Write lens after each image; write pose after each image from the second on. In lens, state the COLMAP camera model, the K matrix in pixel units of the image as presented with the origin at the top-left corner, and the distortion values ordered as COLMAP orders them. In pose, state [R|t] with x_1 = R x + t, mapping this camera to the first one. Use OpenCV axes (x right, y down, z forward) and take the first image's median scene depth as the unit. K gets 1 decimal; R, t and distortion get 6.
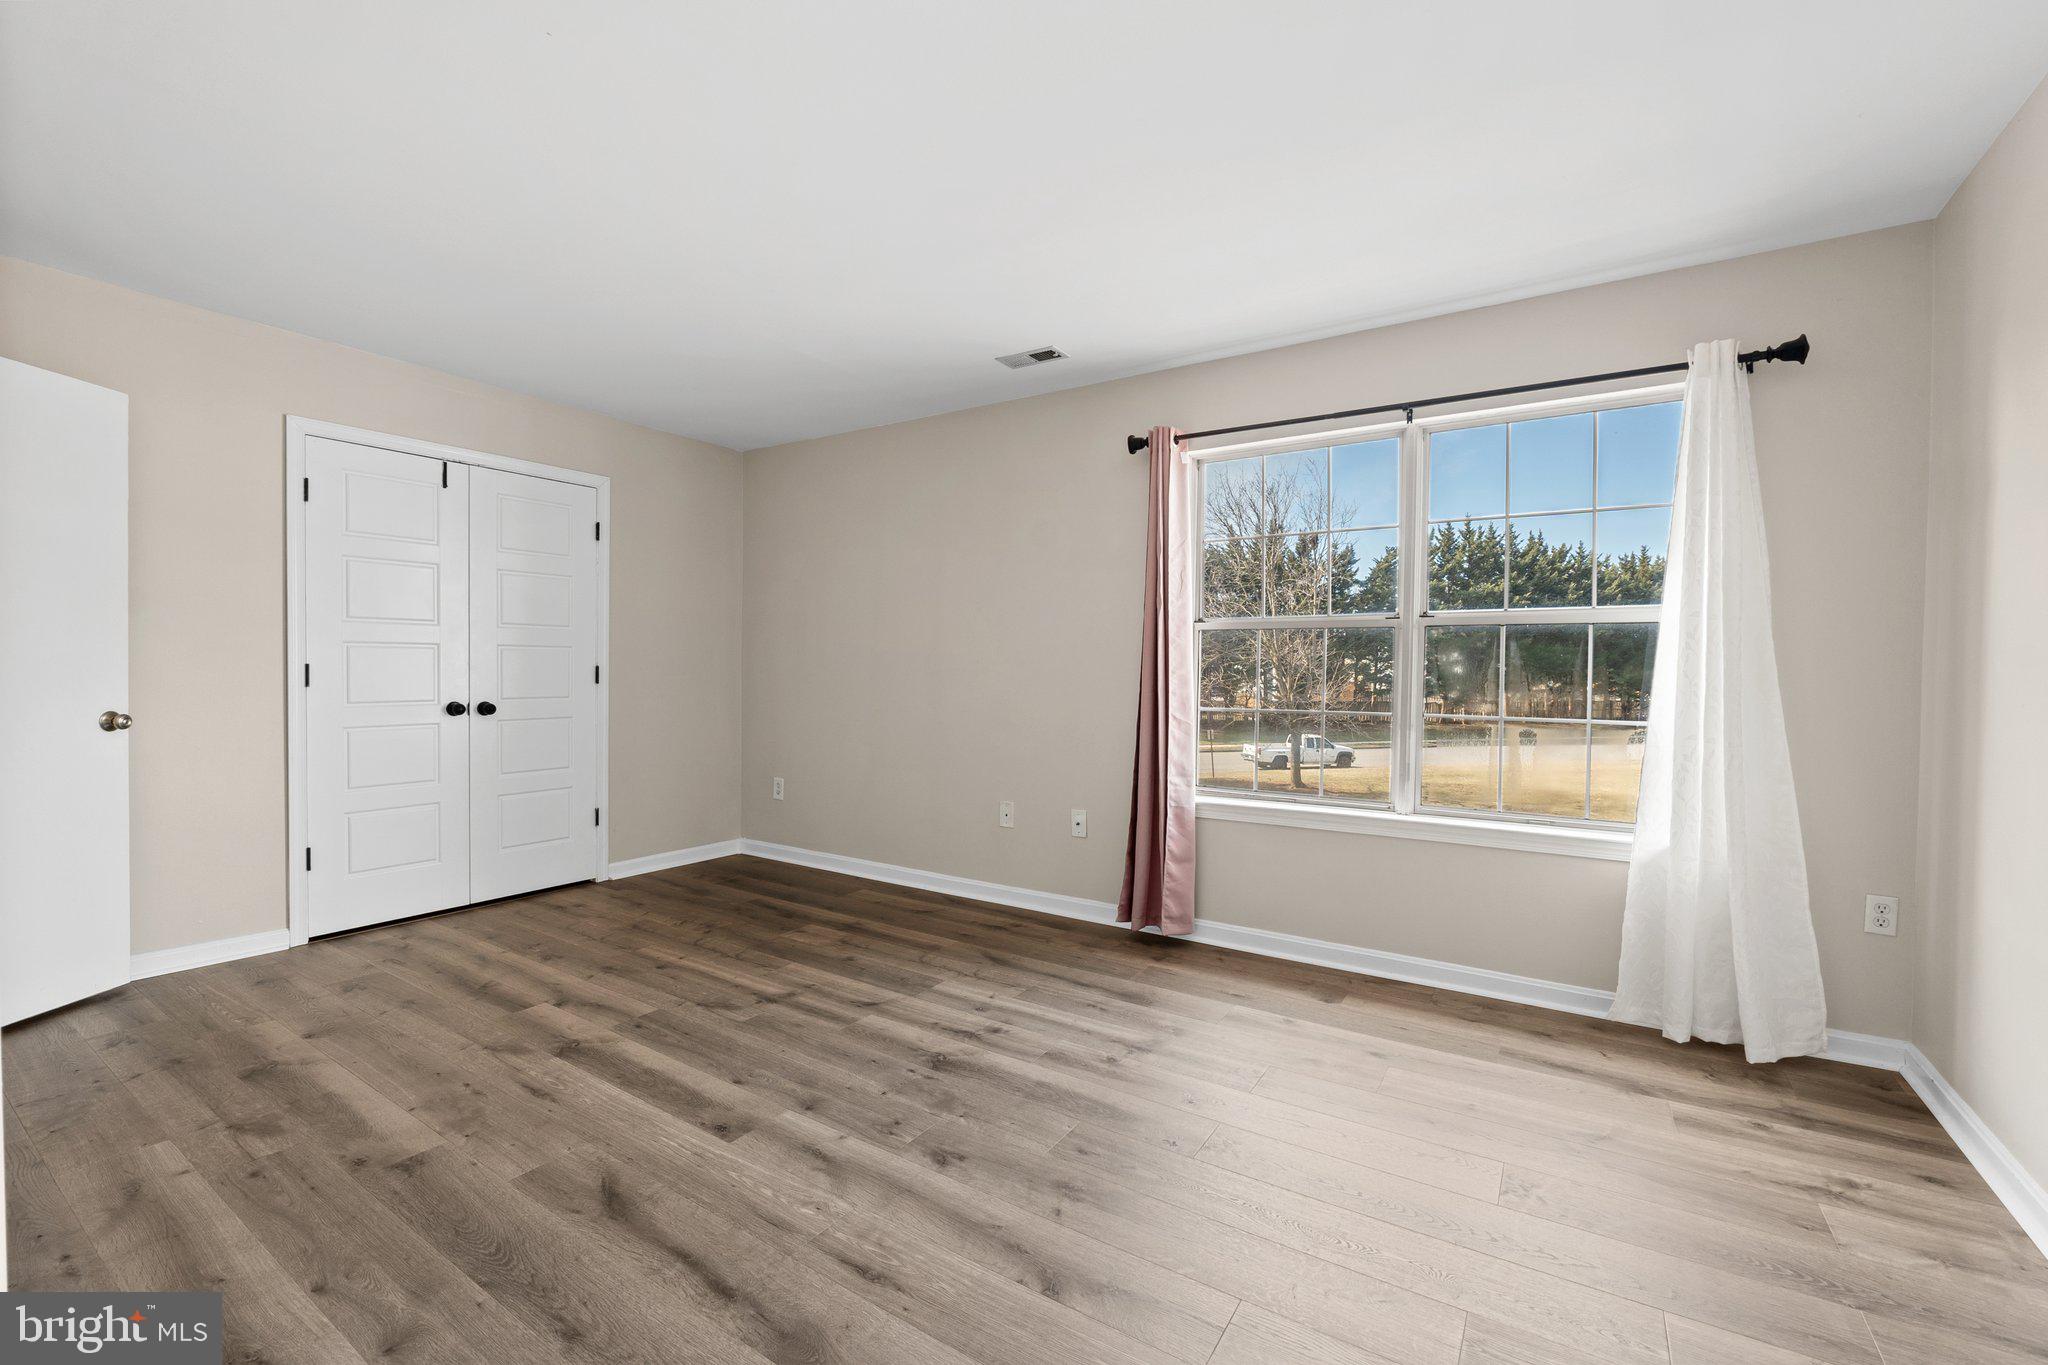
lens RADIAL K [[860.4, 0, 1030.6], [0, 860.4, 684.4], [0, 0, 1]] dist [-0.012440, 0.000527]
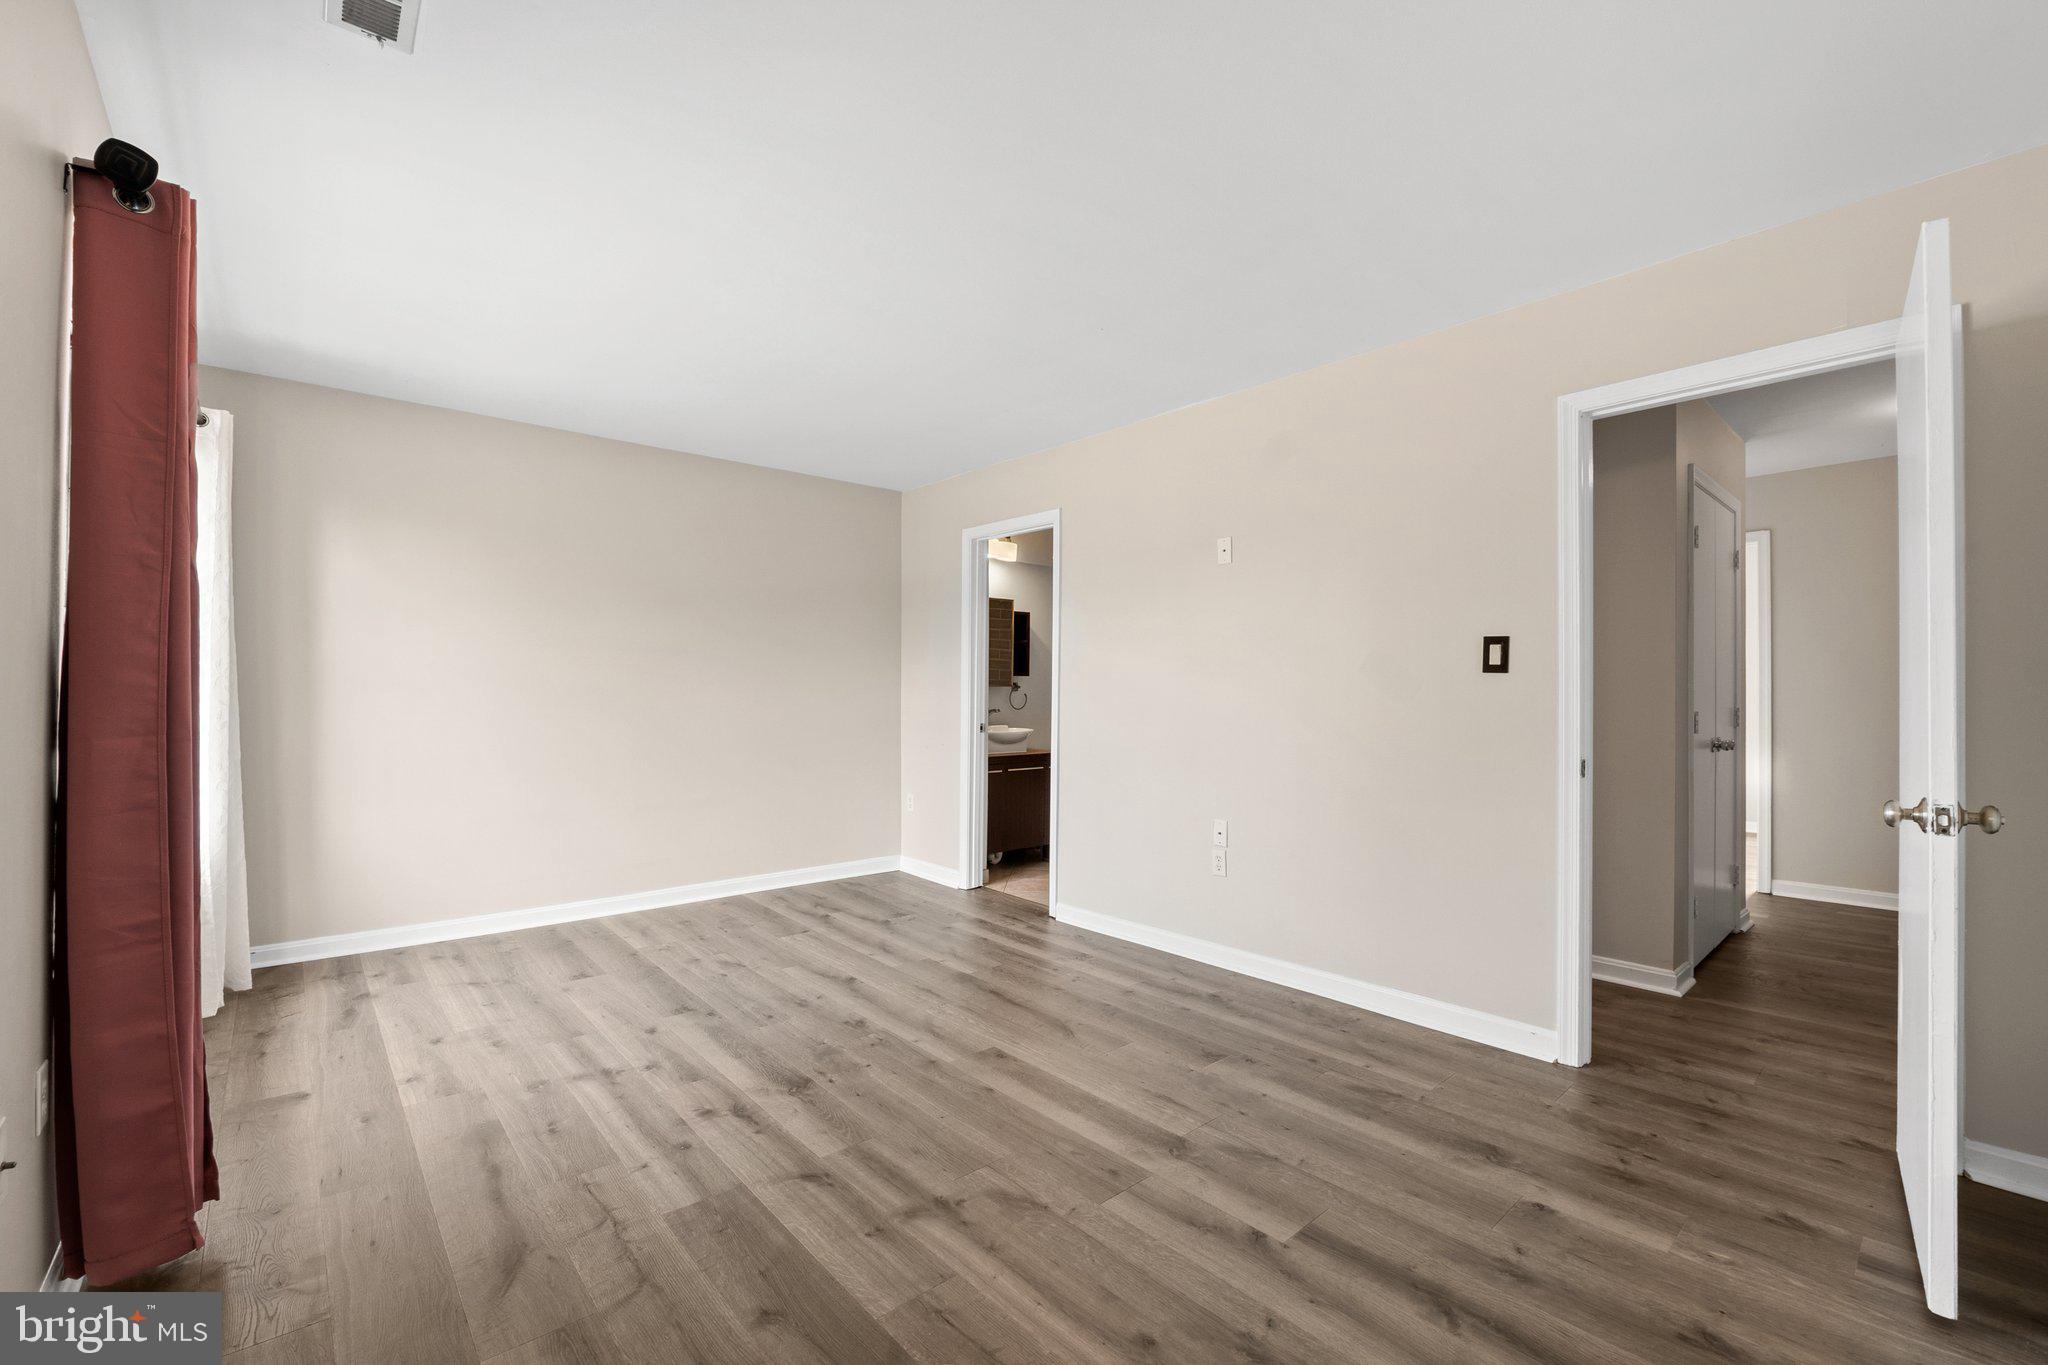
lens RADIAL K [[860.4, 0, 1028.9], [0, 860.4, 688.3], [0, 0, 1]] dist [-0.012440, 0.000527]
pose [[-0.961382, -0.015430, 0.274785, -0.615360], [-0.012157, 0.999833, 0.013610, -0.042897], [-0.274950, 0.009744, -0.961409, 1.830705]]
